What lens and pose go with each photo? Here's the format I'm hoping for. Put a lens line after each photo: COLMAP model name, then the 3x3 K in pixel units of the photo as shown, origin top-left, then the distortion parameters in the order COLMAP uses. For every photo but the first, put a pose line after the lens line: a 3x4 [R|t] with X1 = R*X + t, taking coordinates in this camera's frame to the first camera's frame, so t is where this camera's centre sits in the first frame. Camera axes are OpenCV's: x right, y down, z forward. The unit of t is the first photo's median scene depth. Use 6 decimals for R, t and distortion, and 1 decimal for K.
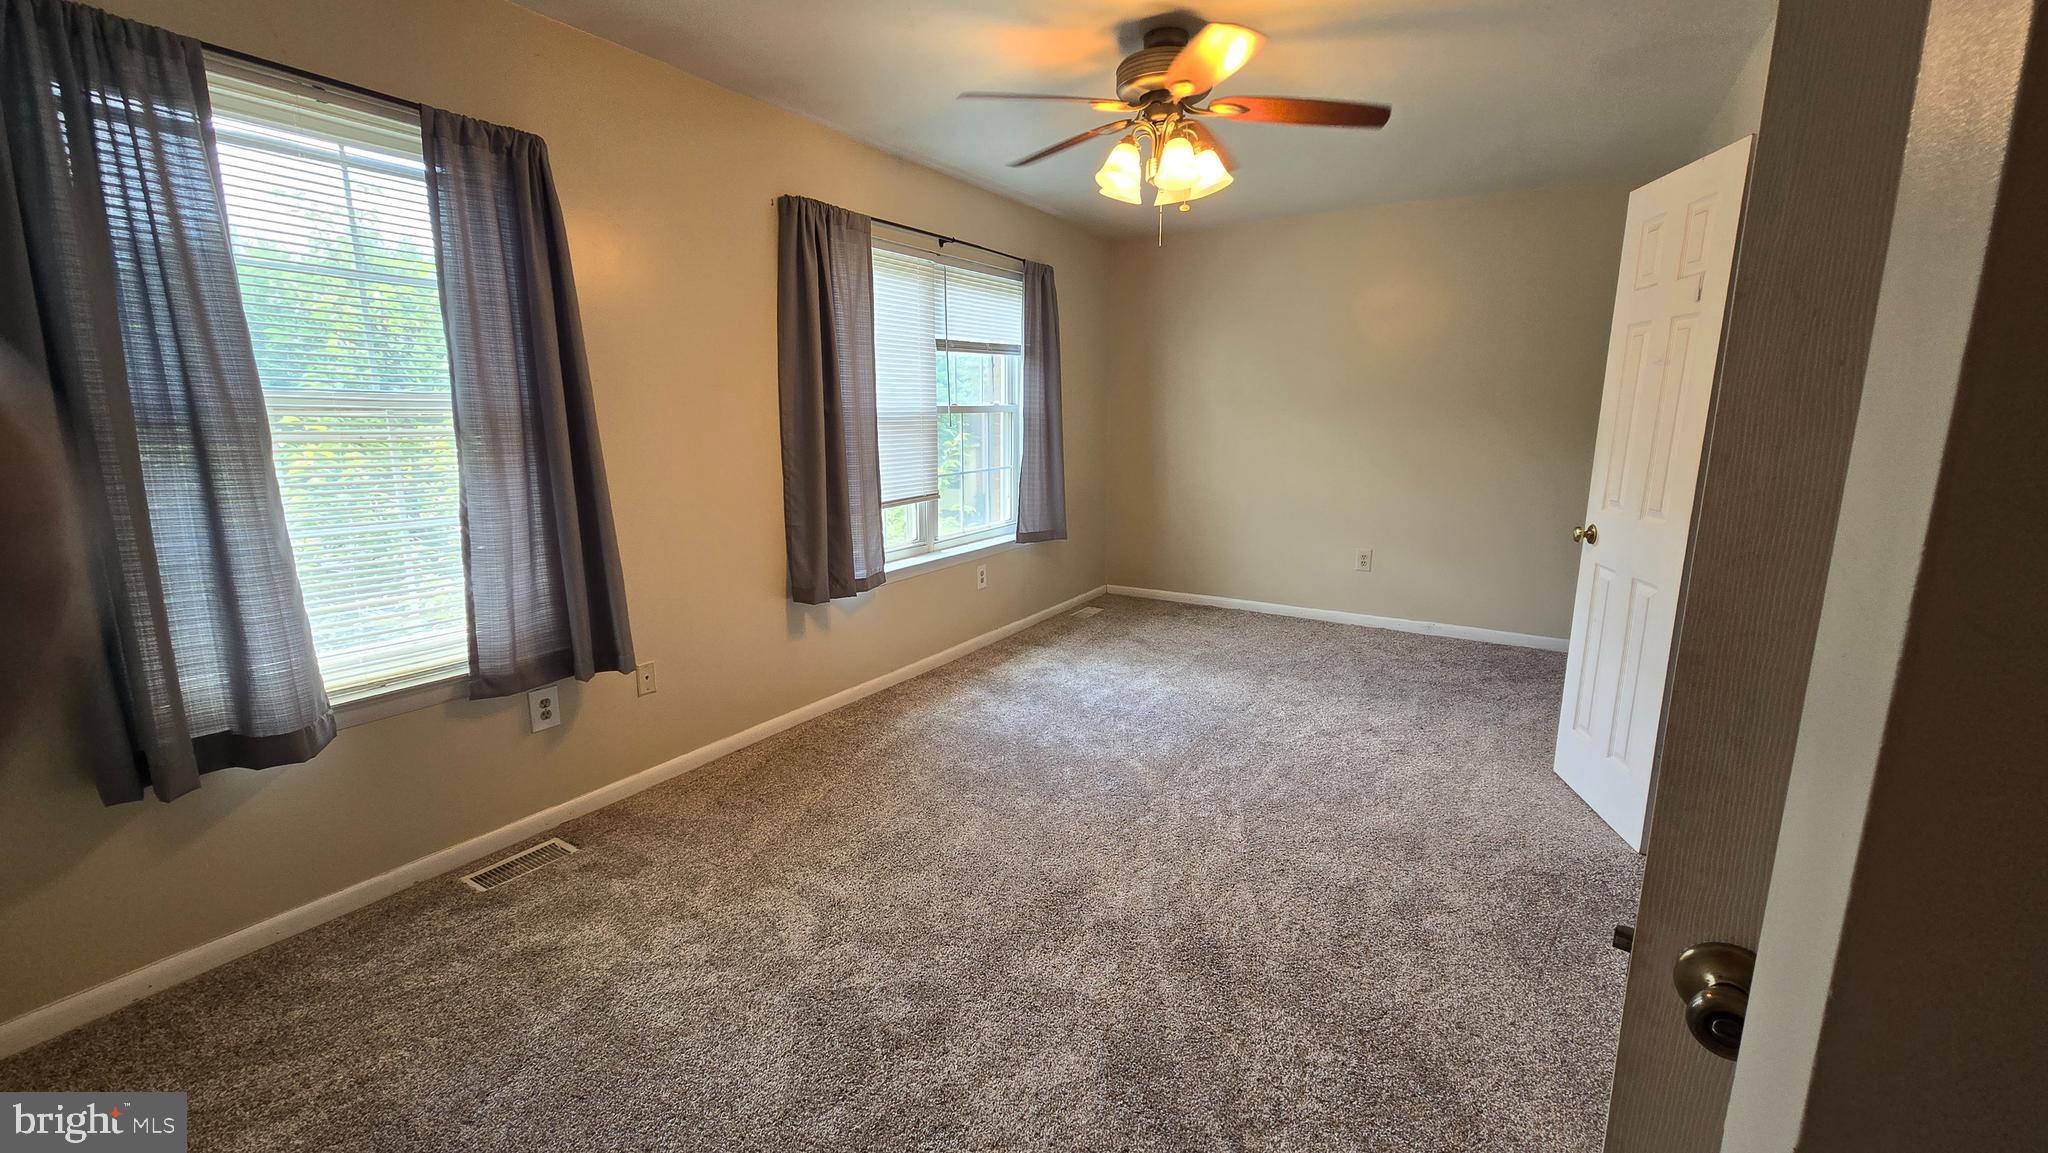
lens RADIAL K [[849.6, 0, 1024.0], [0, 849.6, 576.5], [0, 0, 1]] dist [-0.013221, 0.007168]
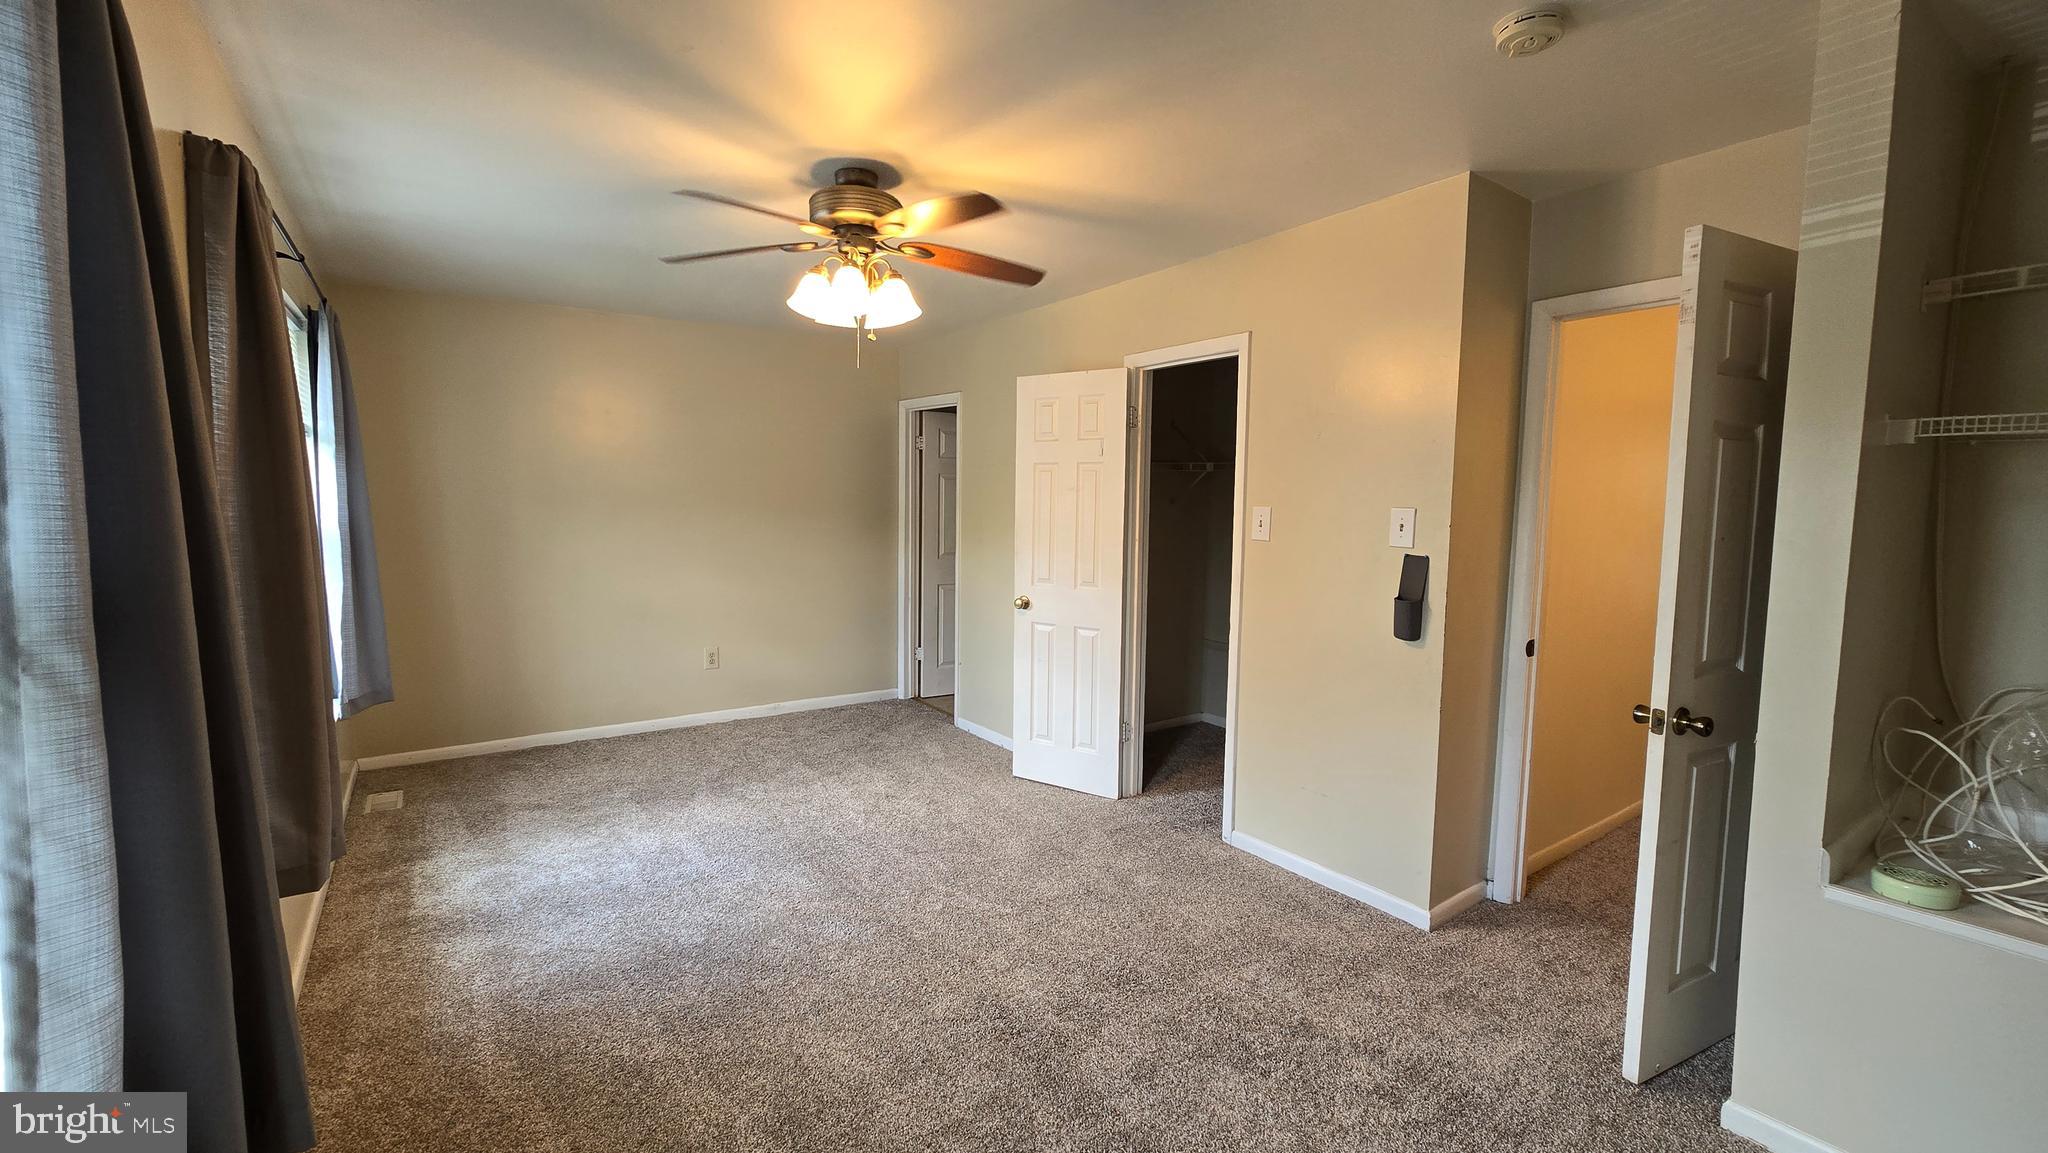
lens RADIAL K [[849.6, 0, 1024.0], [0, 849.6, 576.5], [0, 0, 1]] dist [-0.013221, 0.007168]
pose [[0.396428, -0.084276, 0.914190, -0.489962], [0.171972, 0.984968, 0.016227, -0.088851], [-0.901815, 0.150783, 0.404962, 0.300587]]
